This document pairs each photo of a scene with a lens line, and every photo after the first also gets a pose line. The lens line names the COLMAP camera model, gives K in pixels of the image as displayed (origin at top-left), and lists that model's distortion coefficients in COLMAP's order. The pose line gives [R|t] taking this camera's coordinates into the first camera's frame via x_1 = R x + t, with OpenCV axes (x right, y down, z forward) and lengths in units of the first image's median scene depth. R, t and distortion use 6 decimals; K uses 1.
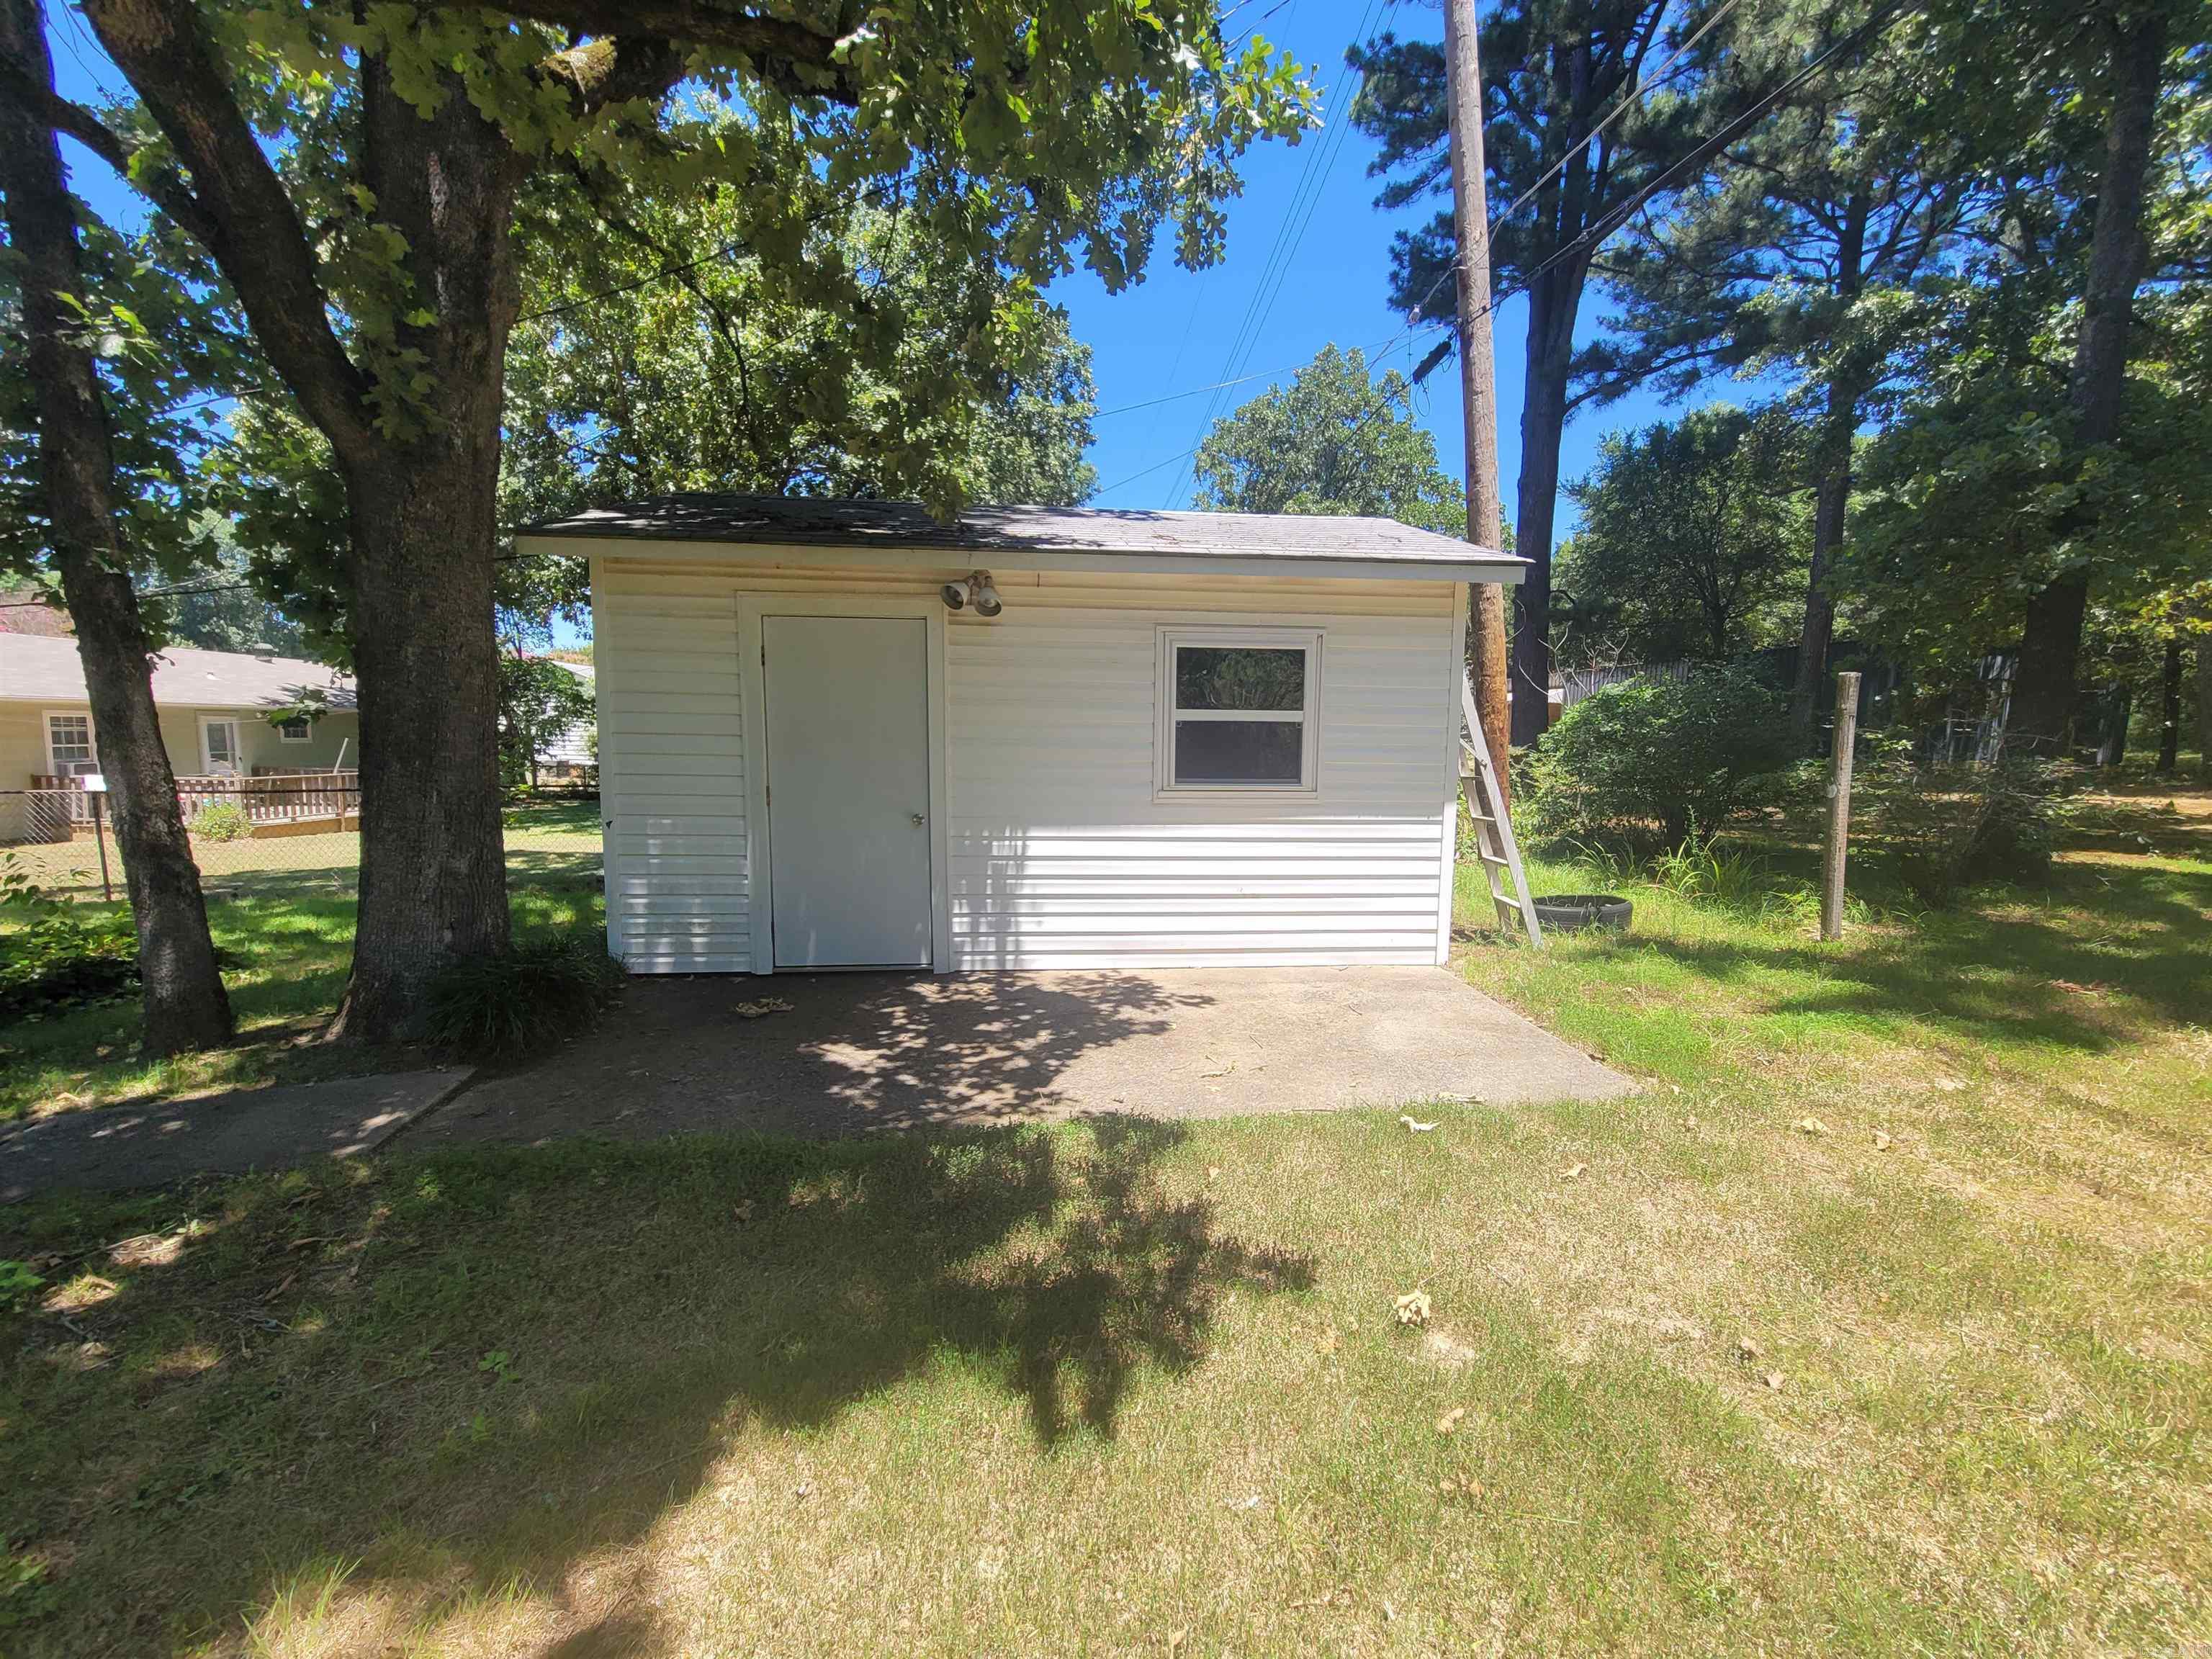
lens RADIAL K [[911.9, 0, 1114.2], [0, 911.9, 837.8], [0, 0, 1]] dist [-0.000836, -0.000729]
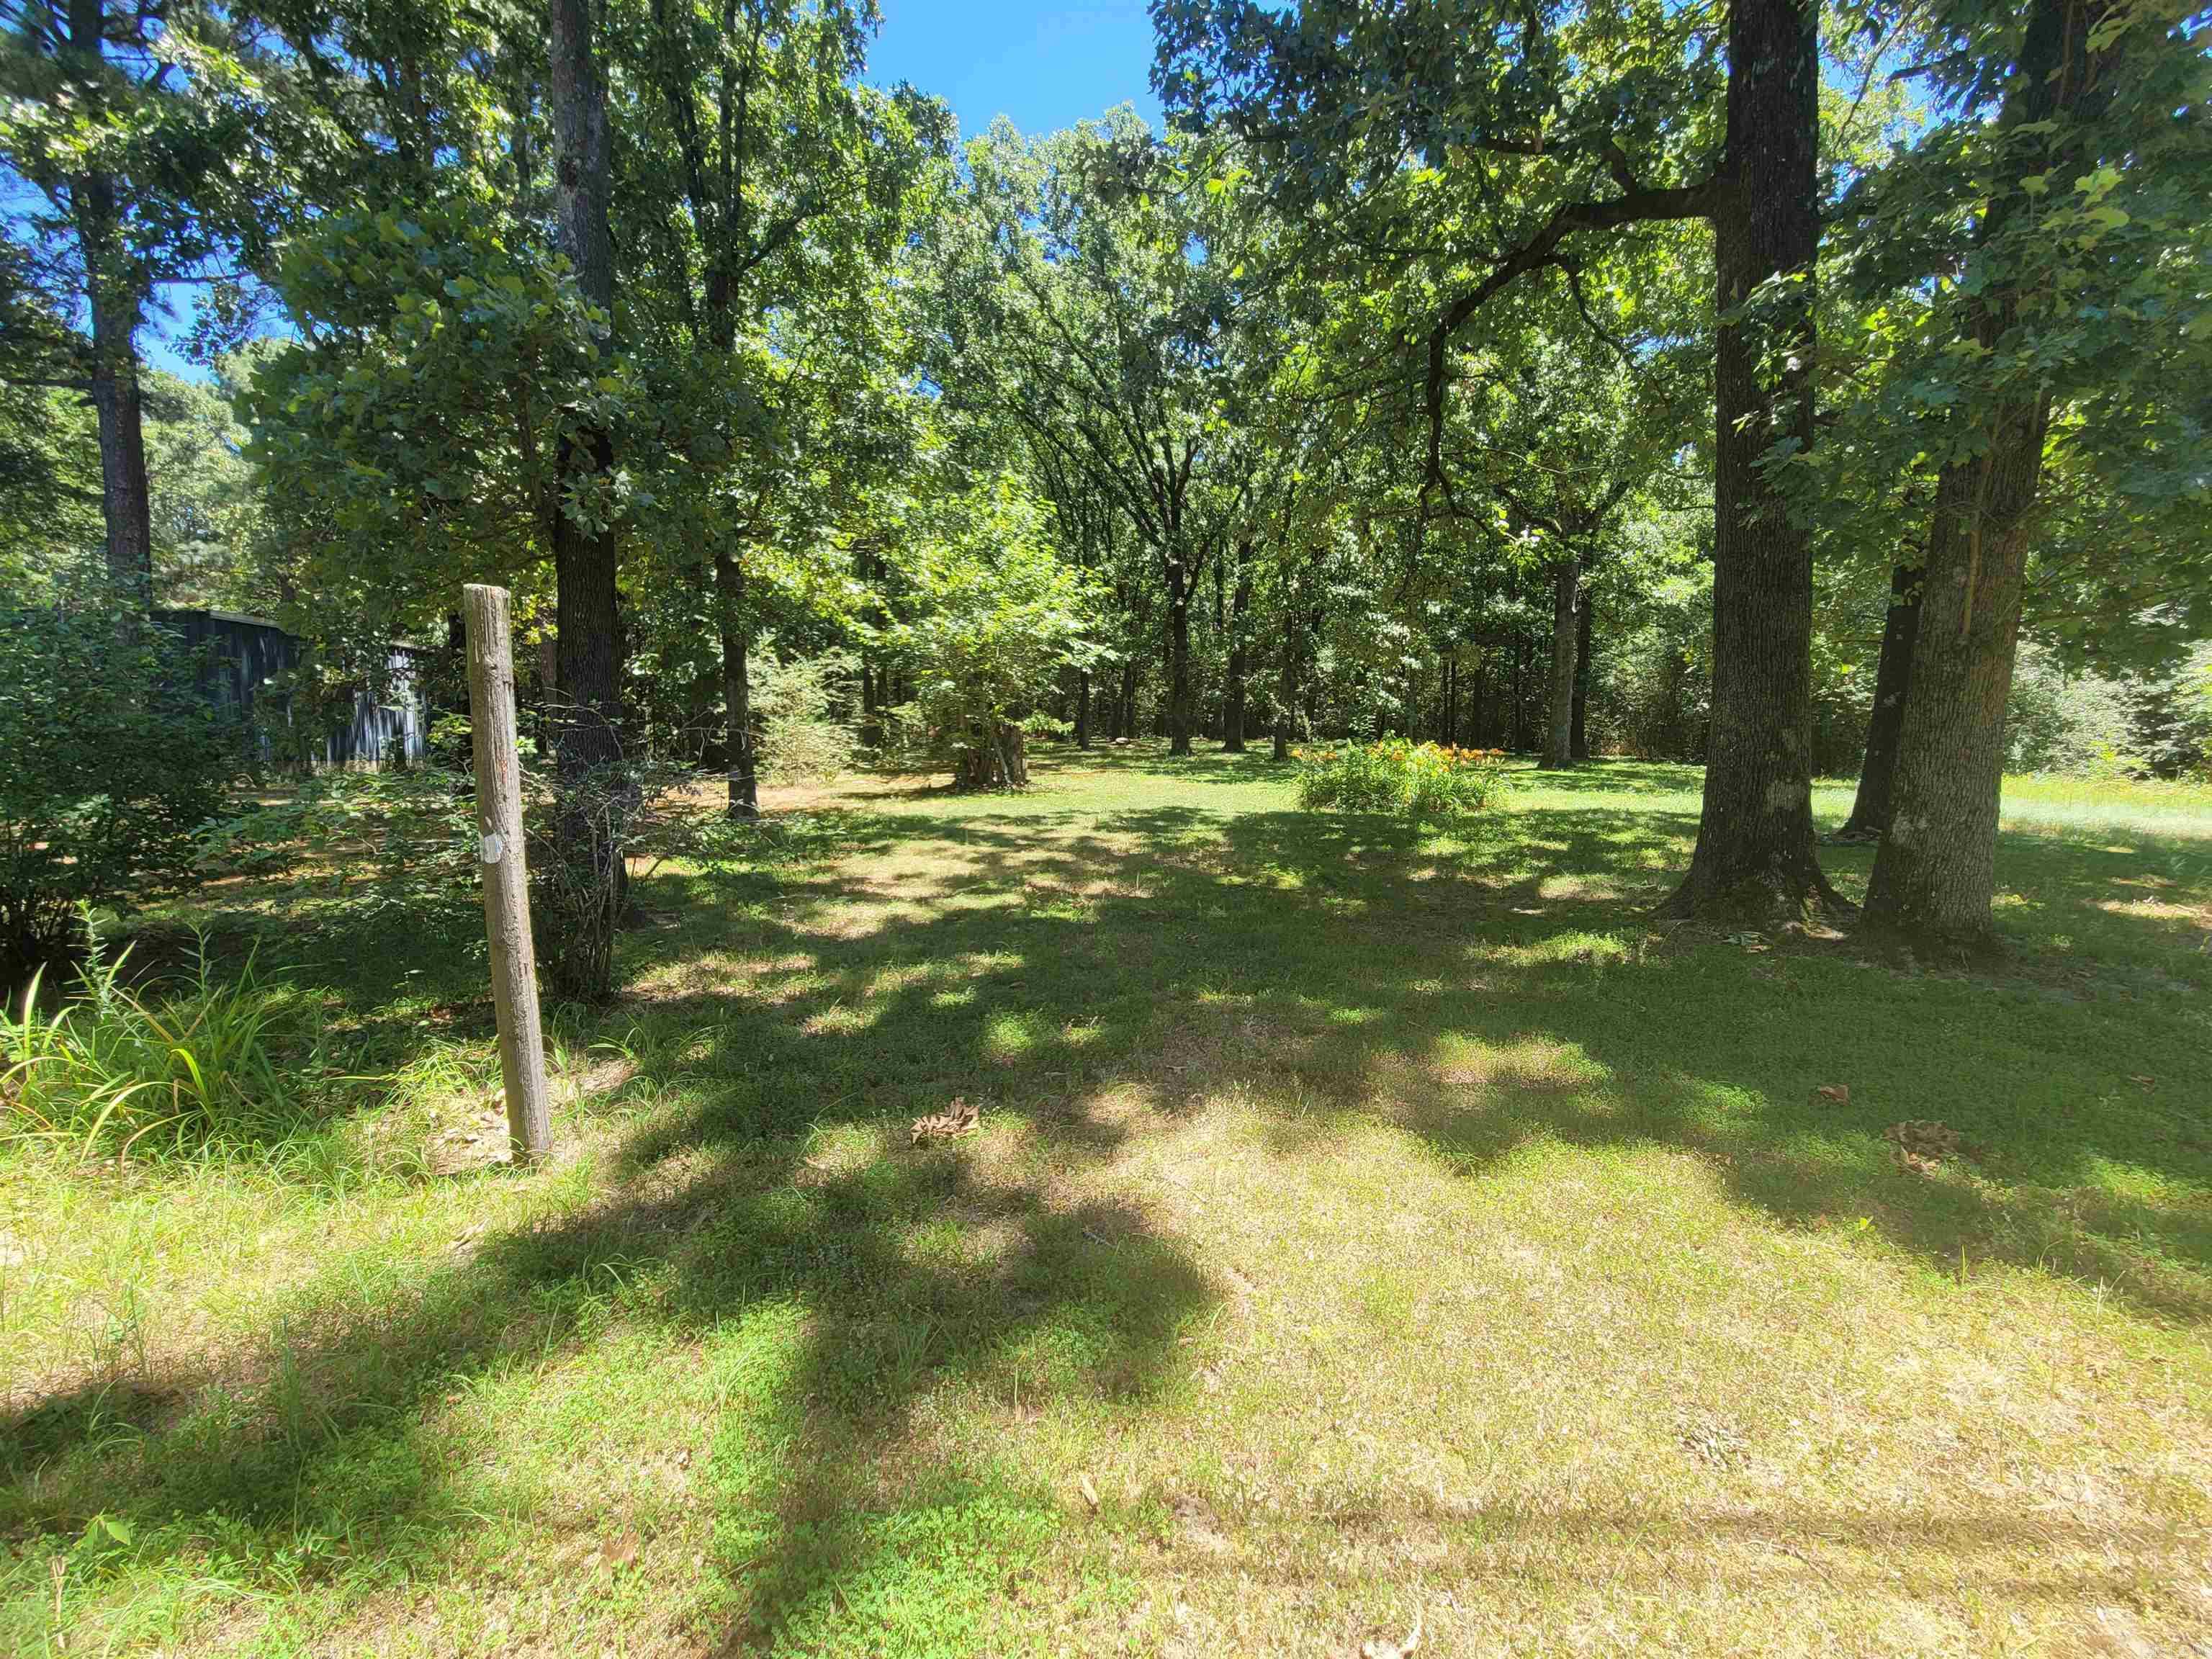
lens RADIAL K [[911.9, 0, 1114.2], [0, 911.9, 837.8], [0, 0, 1]] dist [-0.000836, -0.000729]
pose [[0.089975, -0.104047, 0.990494, 0.140278], [0.105760, 0.989903, 0.094378, -0.022487], [-0.990313, 0.096263, 0.100070, 0.245729]]
